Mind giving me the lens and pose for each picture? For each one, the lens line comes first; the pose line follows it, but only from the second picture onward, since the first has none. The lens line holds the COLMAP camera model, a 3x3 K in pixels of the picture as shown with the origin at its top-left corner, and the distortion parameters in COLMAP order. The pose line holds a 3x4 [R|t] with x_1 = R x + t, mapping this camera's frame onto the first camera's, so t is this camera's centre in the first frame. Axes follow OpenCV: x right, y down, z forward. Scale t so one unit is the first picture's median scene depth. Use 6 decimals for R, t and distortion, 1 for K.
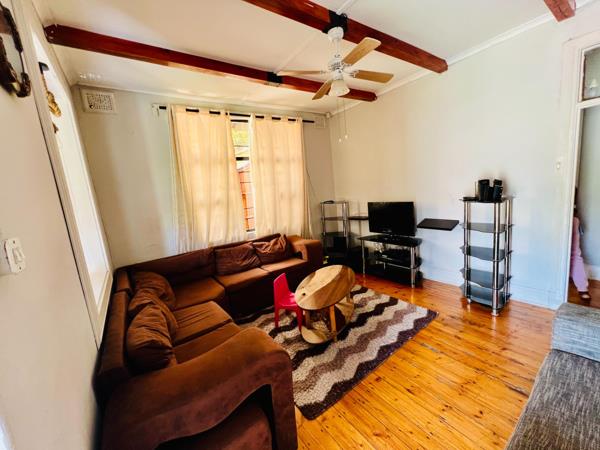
lens RADIAL K [[241.0, 0, 298.7], [0, 241.0, 223.6], [0, 0, 1]] dist [-0.001679, -0.000188]
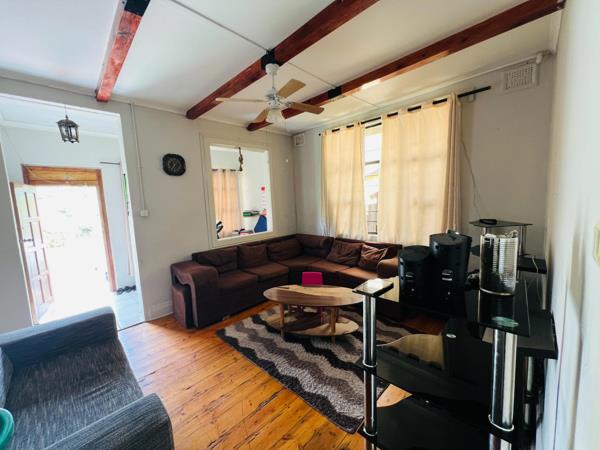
lens RADIAL K [[241.0, 0, 299.9], [0, 241.0, 223.9], [0, 0, 1]] dist [-0.001679, -0.000188]
pose [[0.172321, 0.196645, -0.965213, 0.948717], [-0.123181, 0.976481, 0.176949, -0.200650], [0.977308, 0.088404, 0.192491, 0.661079]]
